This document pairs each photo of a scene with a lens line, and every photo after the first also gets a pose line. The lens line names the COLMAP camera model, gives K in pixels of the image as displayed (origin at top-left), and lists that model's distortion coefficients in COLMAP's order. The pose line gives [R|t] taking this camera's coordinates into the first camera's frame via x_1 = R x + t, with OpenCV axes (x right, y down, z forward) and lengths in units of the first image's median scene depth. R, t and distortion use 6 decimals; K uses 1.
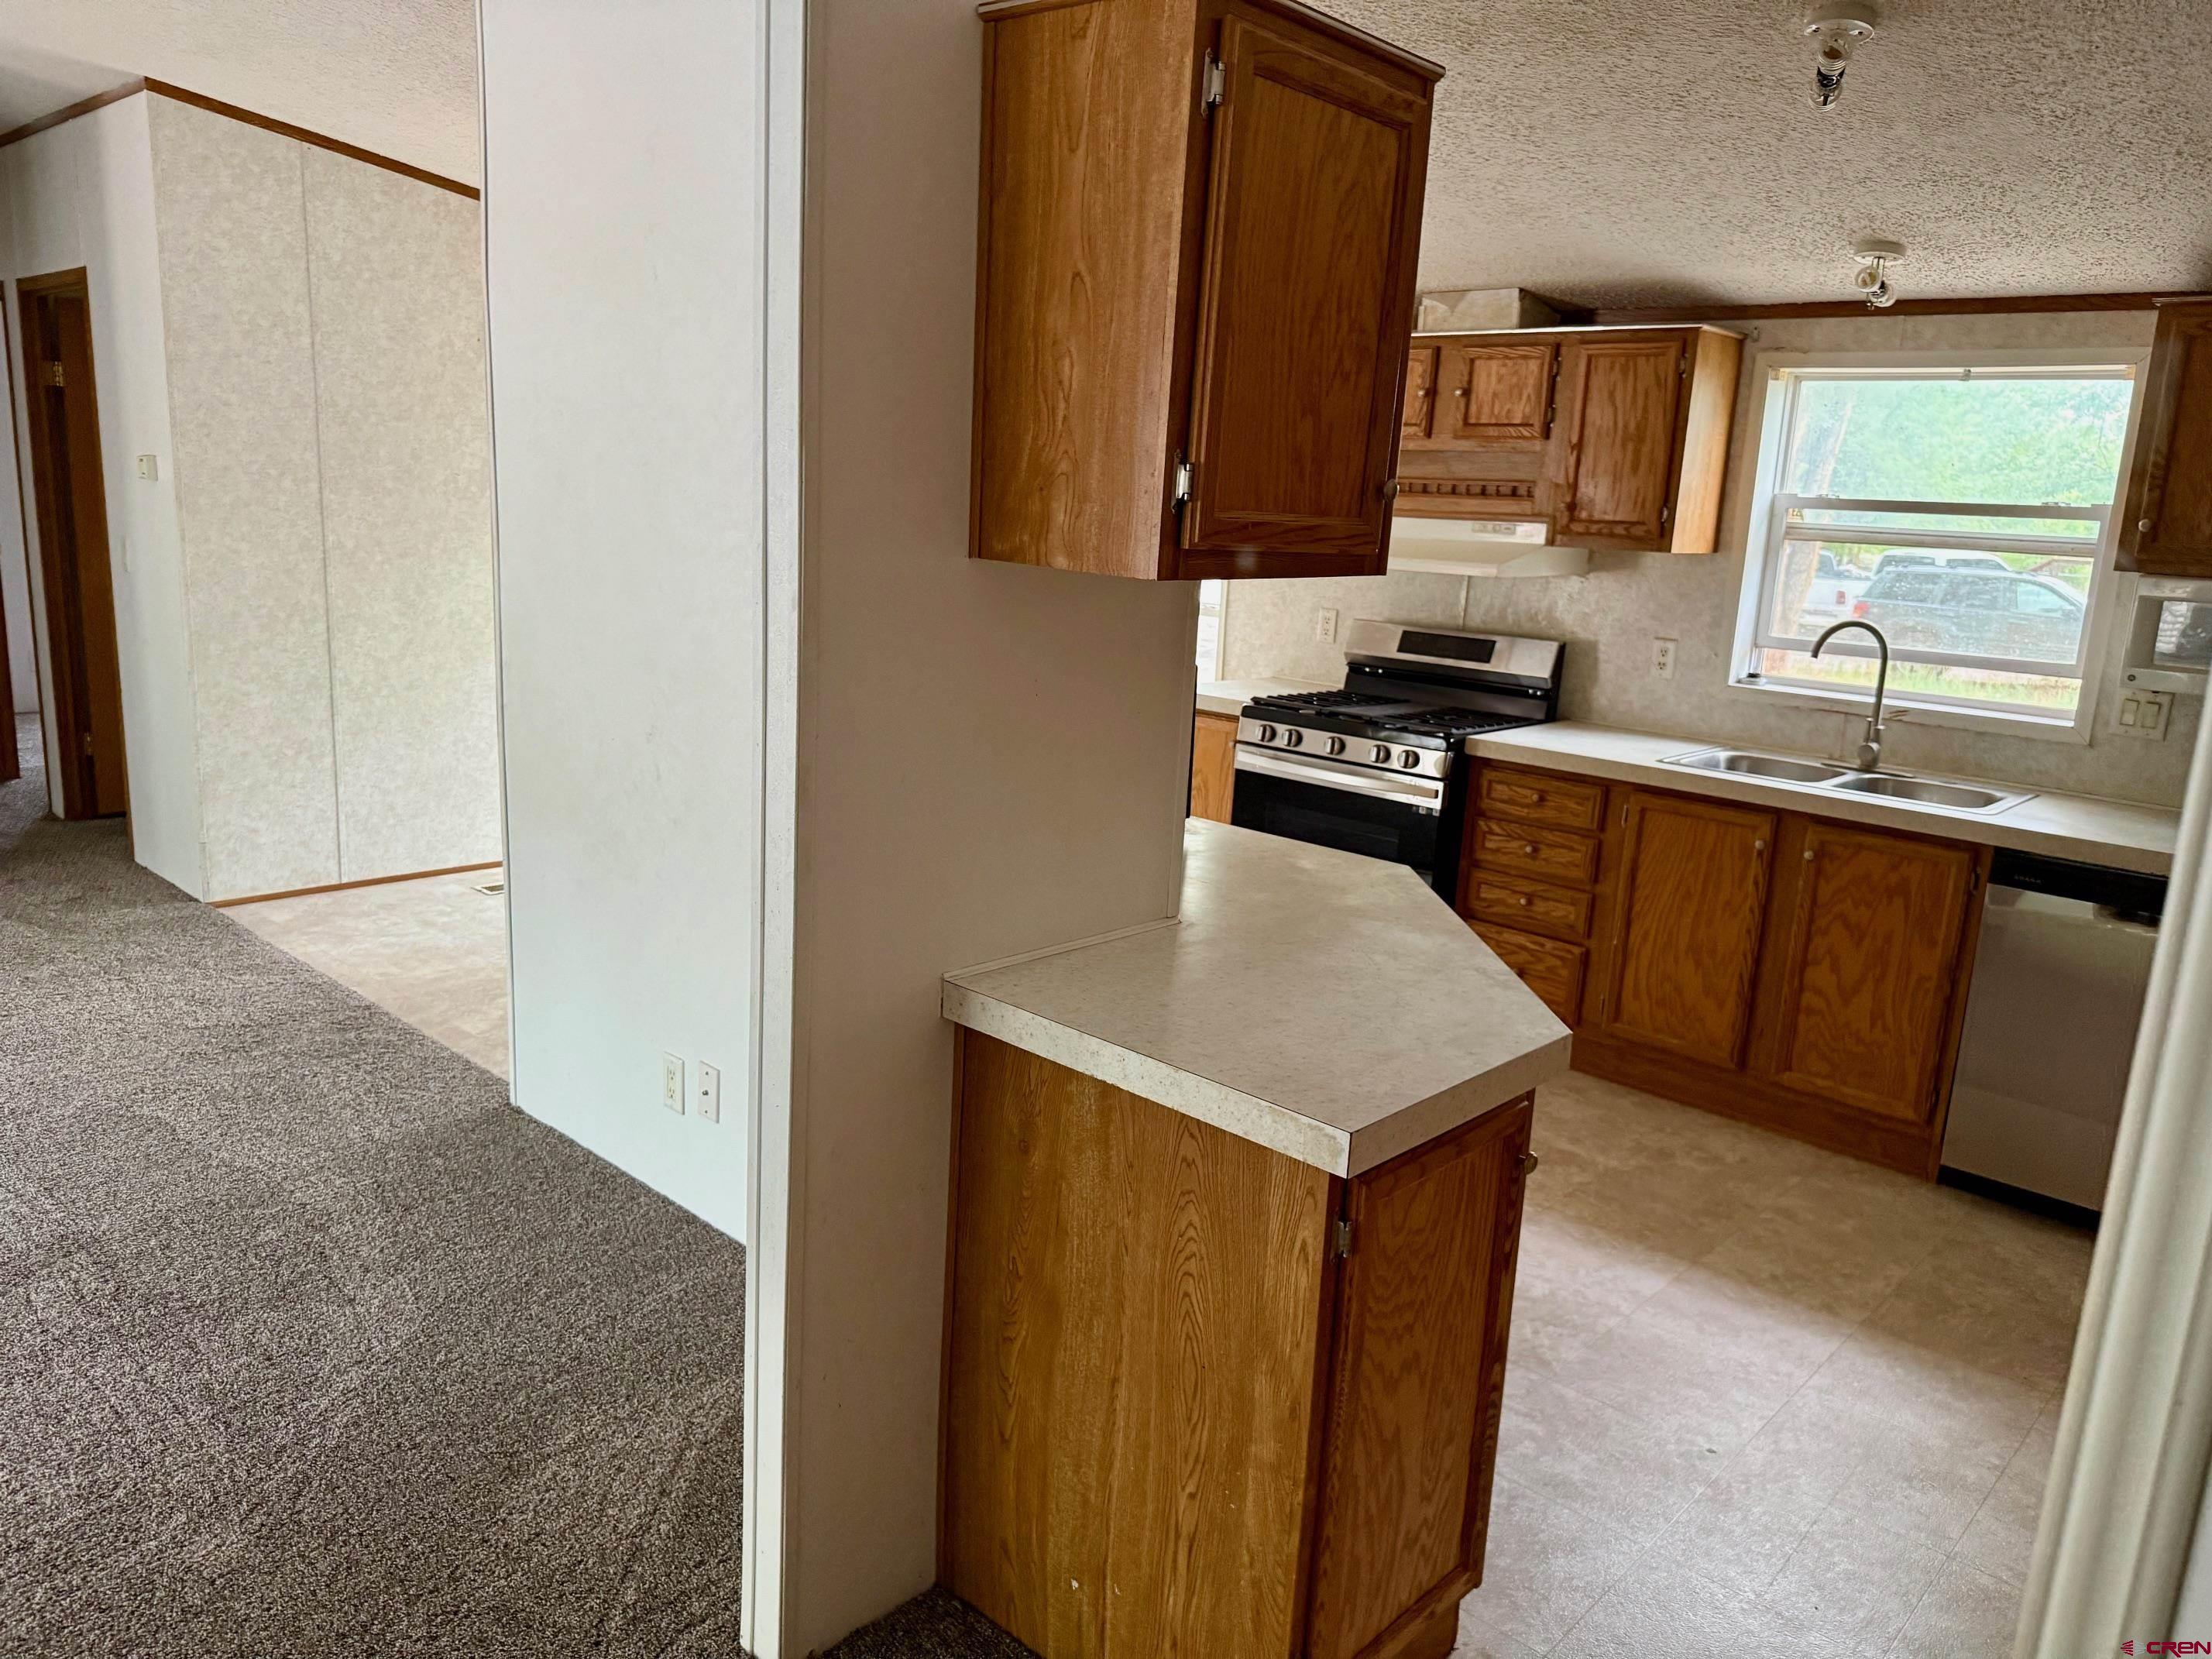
lens RADIAL K [[1554.6, 0, 1106.0], [0, 1554.6, 829.5], [0, 0, 1]] dist [0.004673, -0.006848]
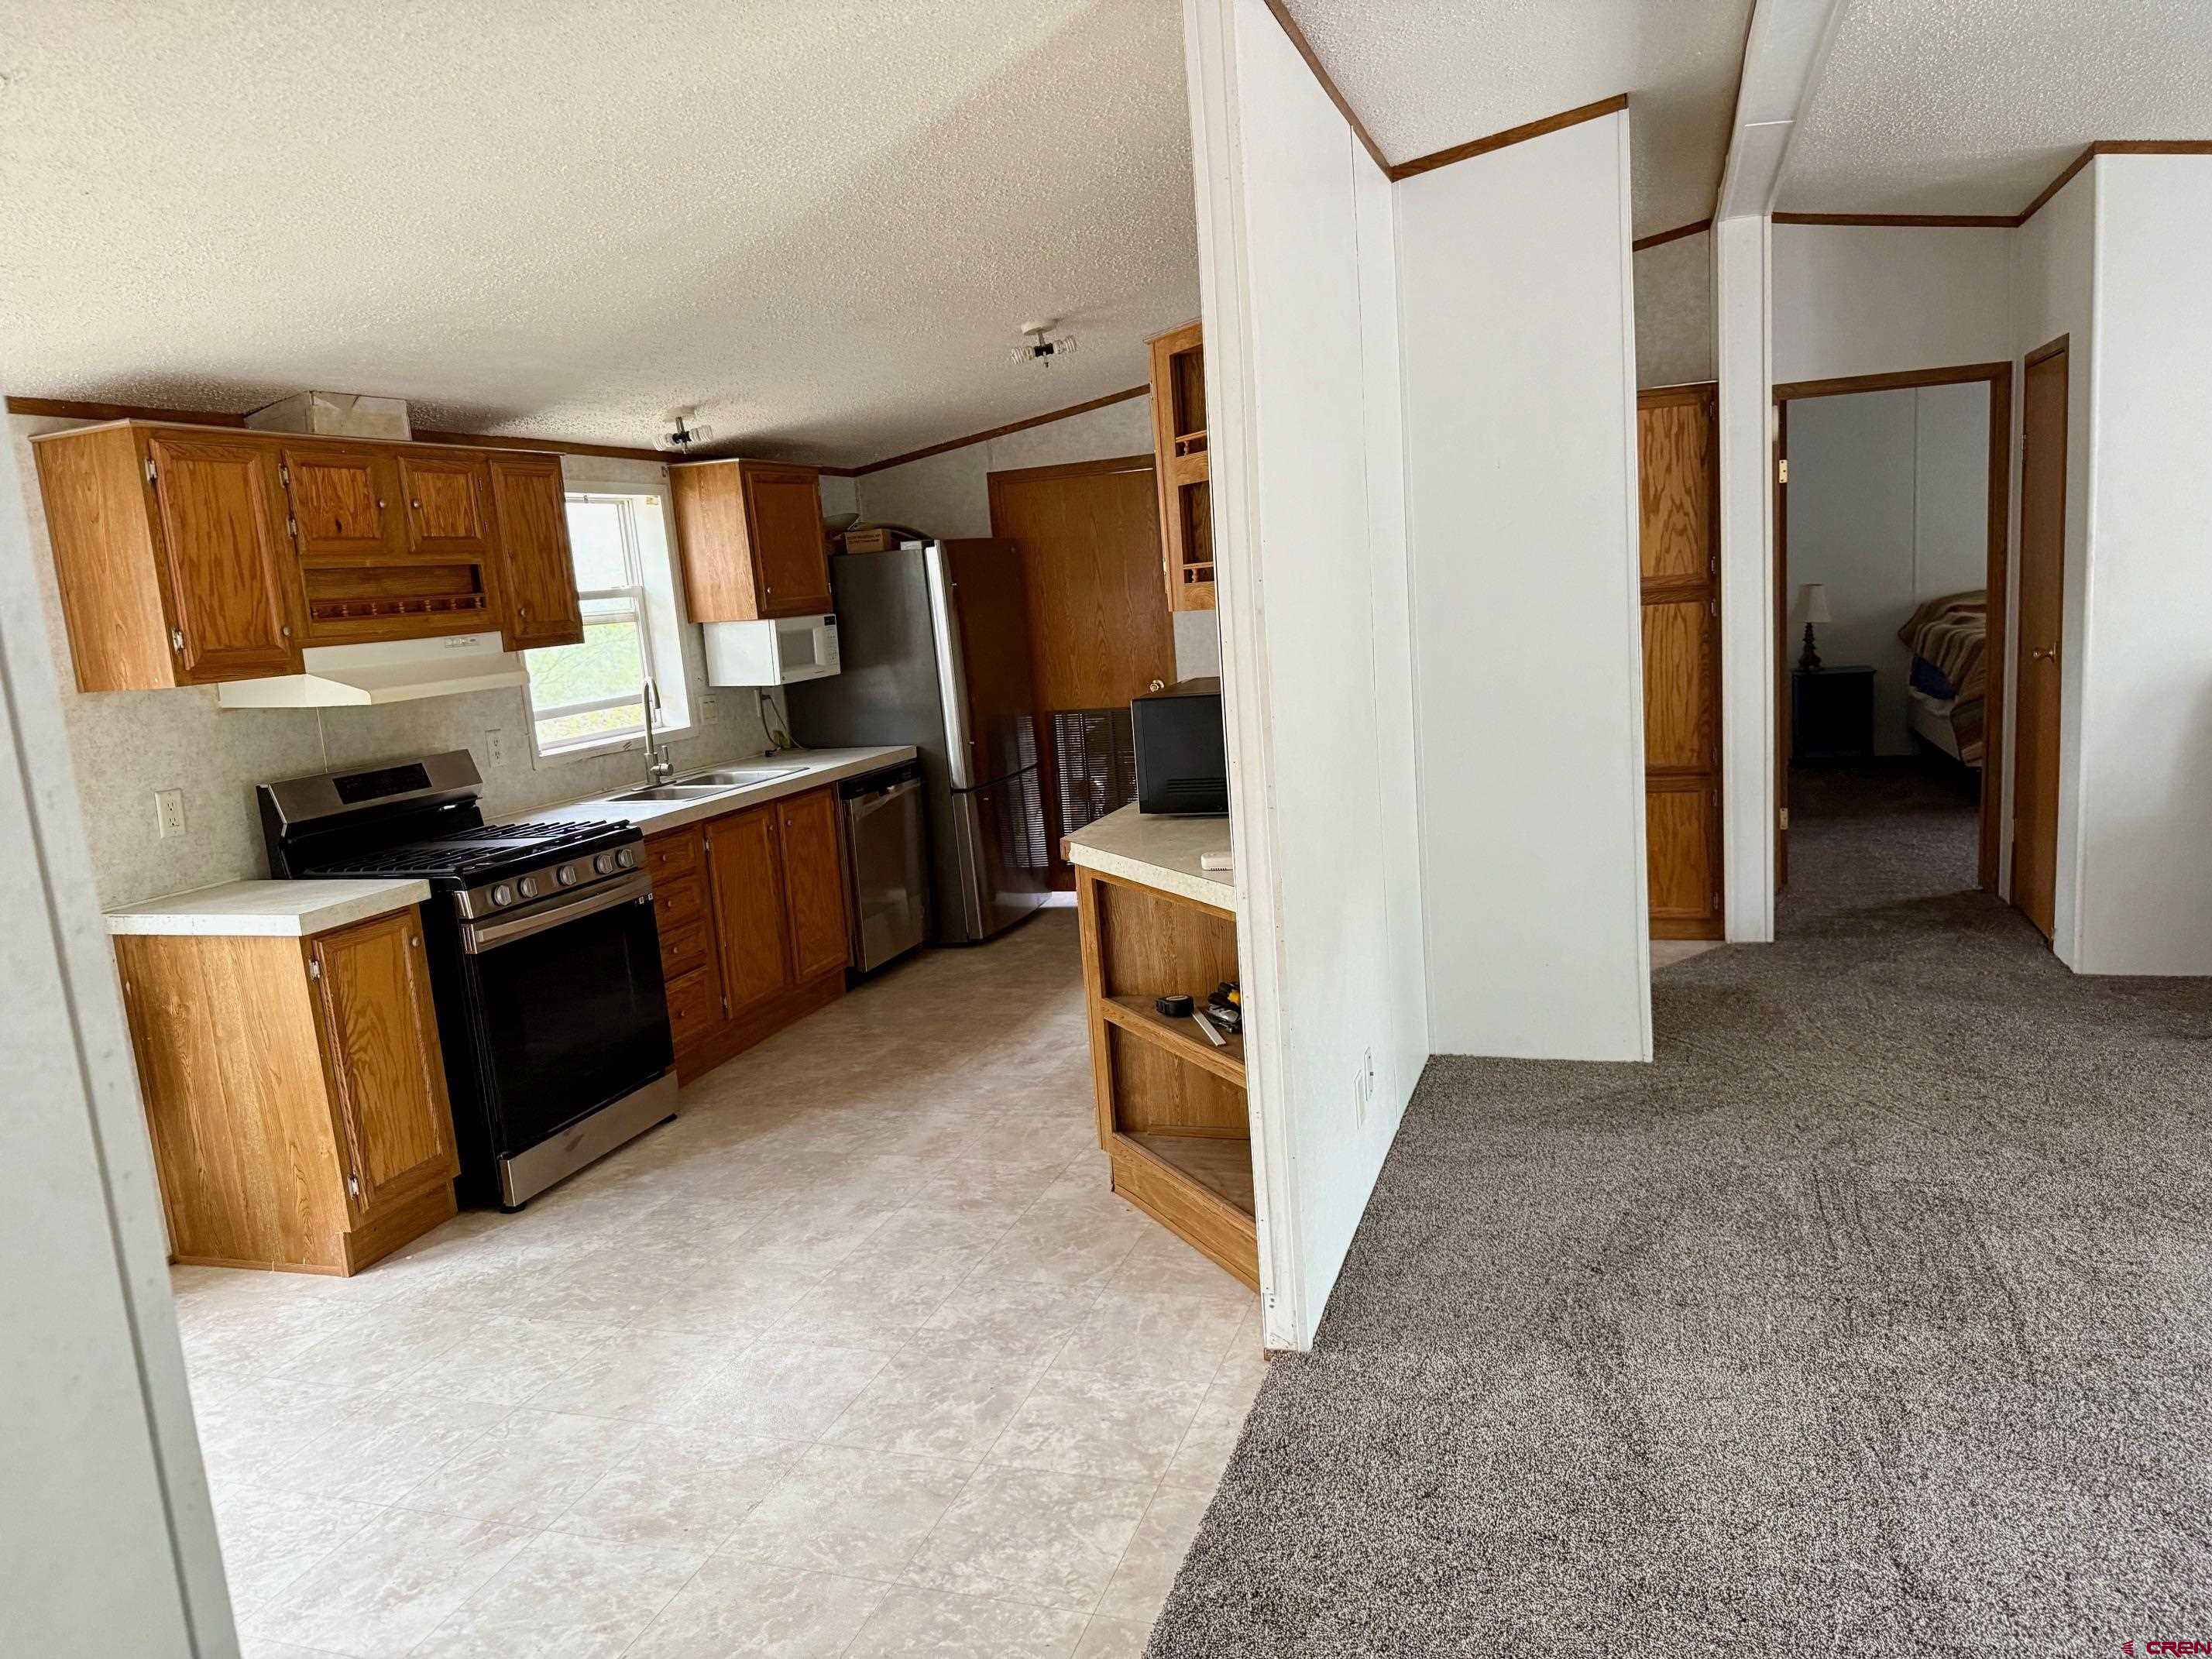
lens RADIAL K [[1554.6, 0, 1106.0], [0, 1554.6, 829.5], [0, 0, 1]] dist [0.004673, -0.006848]
pose [[-0.402057, -0.165025, 0.900620, -0.942545], [0.252237, 0.925600, 0.282207, -0.299521], [-0.880185, 0.340633, -0.330519, 1.168654]]
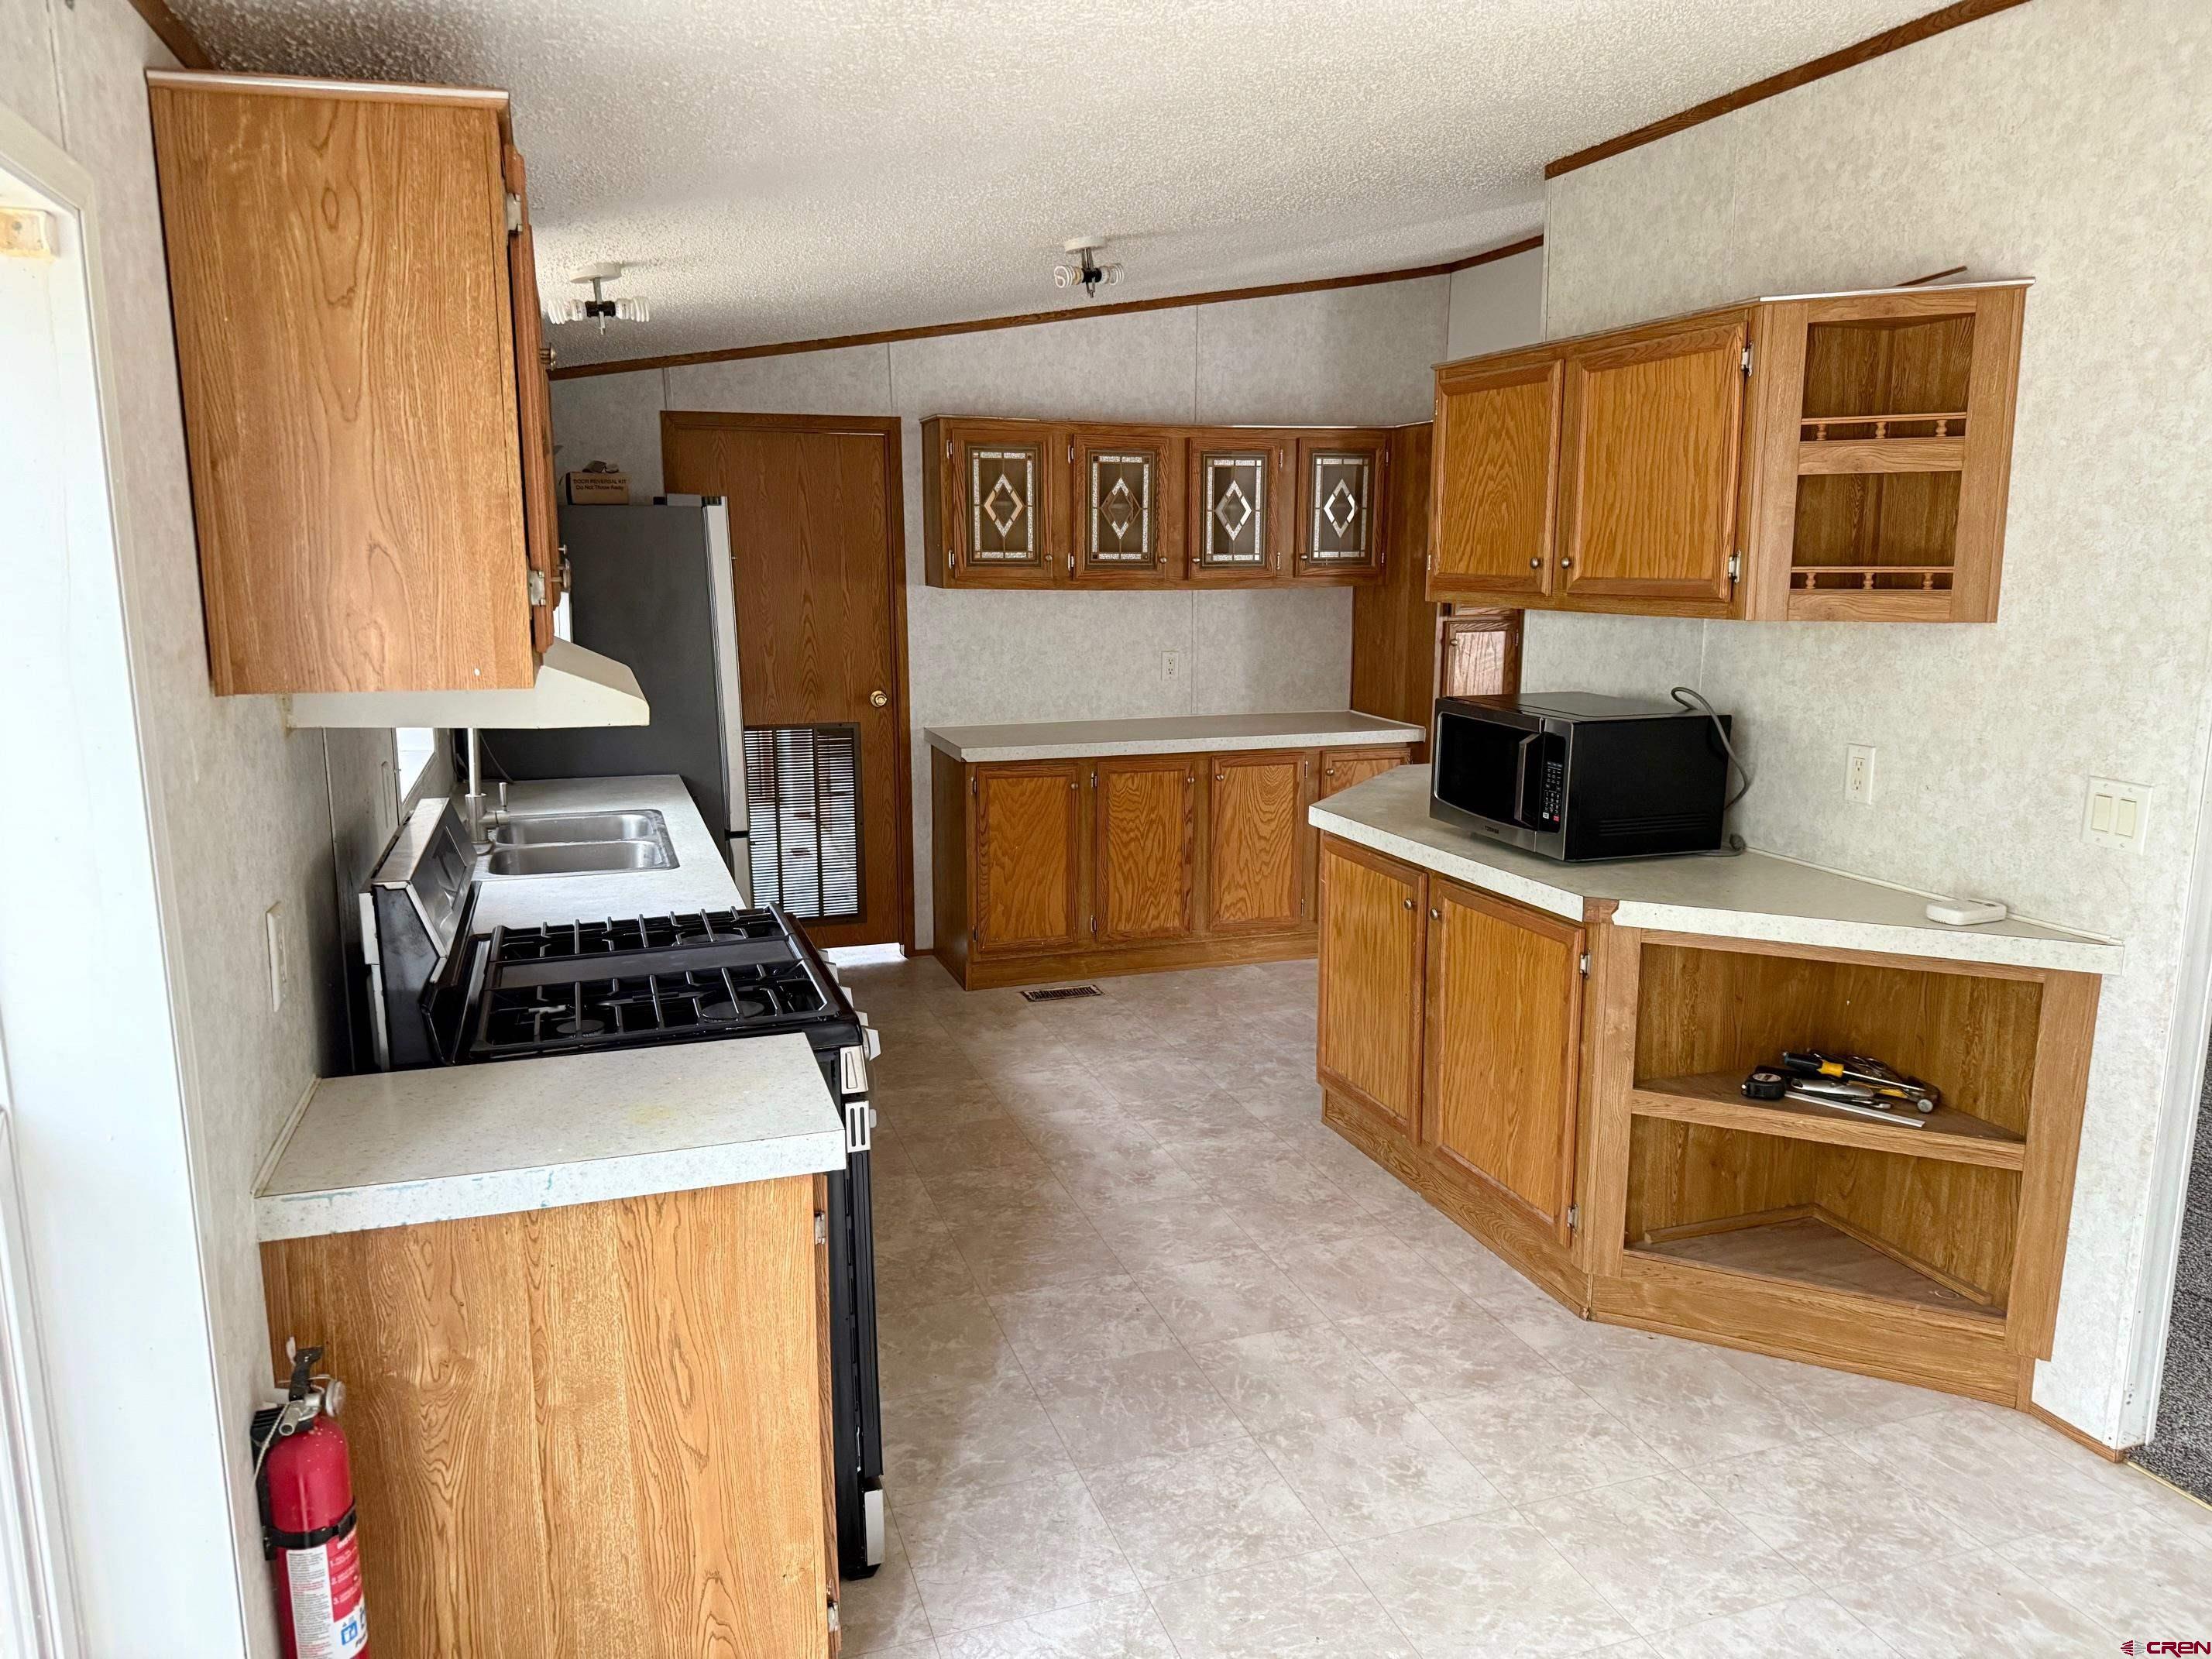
lens RADIAL K [[1574.3, 0, 1107.7], [0, 1574.3, 835.8], [0, 0, 1]] dist [0.001405, -0.005005]
pose [[-0.874981, -0.141361, 0.463061, -0.234548], [0.056096, 0.920385, 0.386968, -0.377946], [-0.480896, 0.364566, -0.797390, 1.601879]]
